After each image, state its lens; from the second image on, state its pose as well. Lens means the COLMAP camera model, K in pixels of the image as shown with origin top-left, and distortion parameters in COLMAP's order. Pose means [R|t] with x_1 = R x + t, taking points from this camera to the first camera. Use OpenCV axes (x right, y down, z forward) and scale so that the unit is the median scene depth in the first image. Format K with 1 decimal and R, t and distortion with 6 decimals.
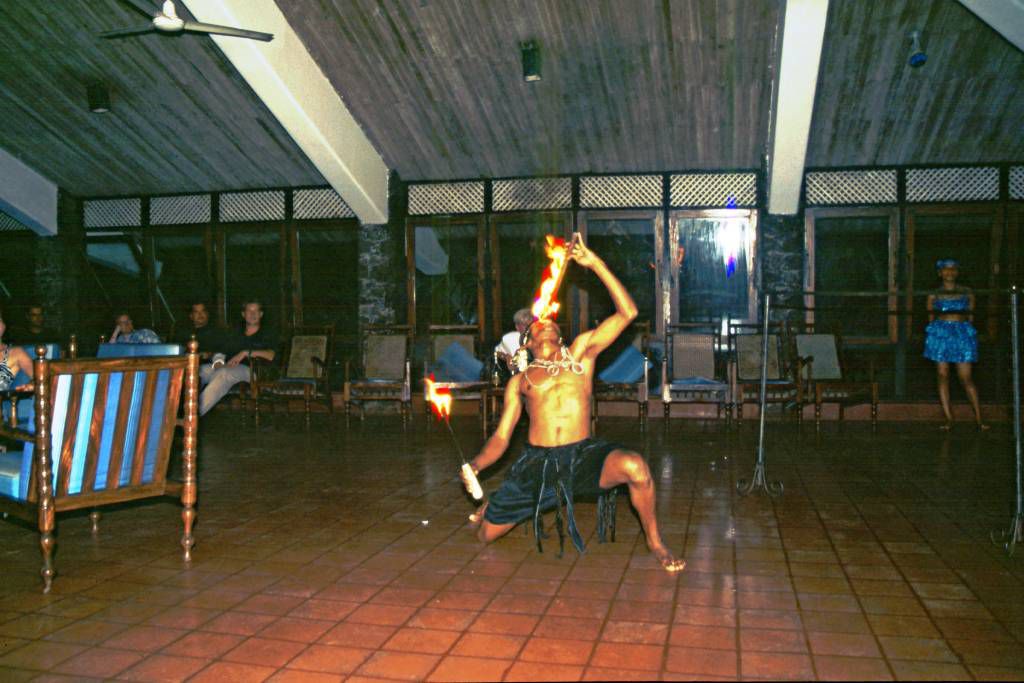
lens RADIAL K [[1584.3, 0, 487.9], [0, 1584.3, 322.3], [0, 0, 1]] dist [0.149479, 0.798122]
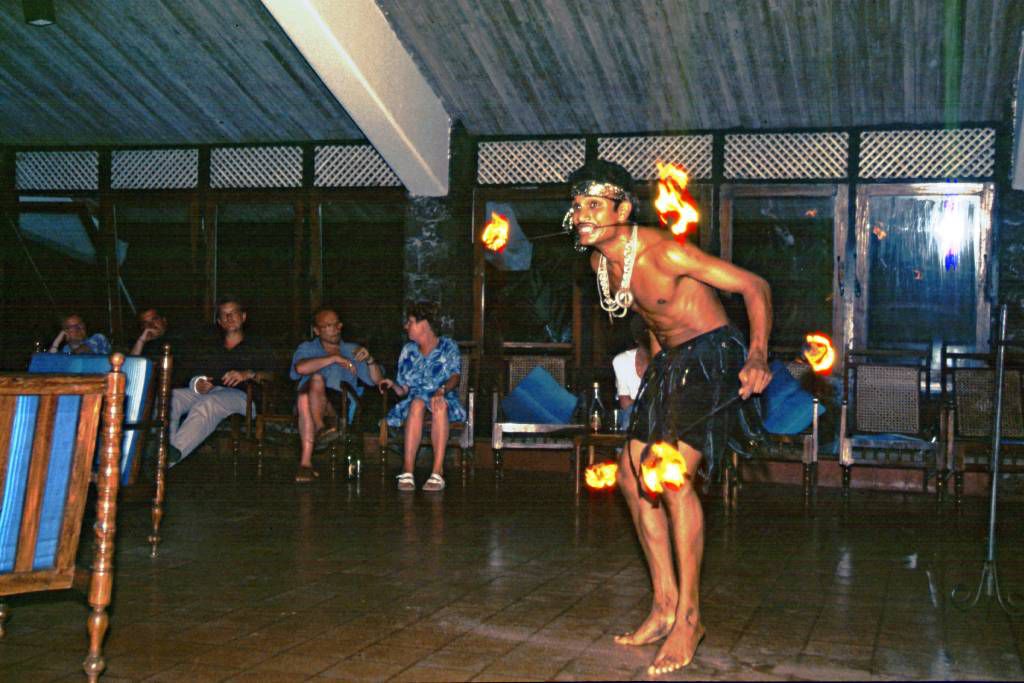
lens RADIAL K [[1584.3, 0, 487.9], [0, 1584.3, 322.3], [0, 0, 1]] dist [0.149479, 0.798122]
pose [[0.995566, 0.026714, -0.090197, 0.020069], [-0.028308, 0.999464, -0.016436, 0.004938], [0.089710, 0.018916, 0.995788, 0.303152]]
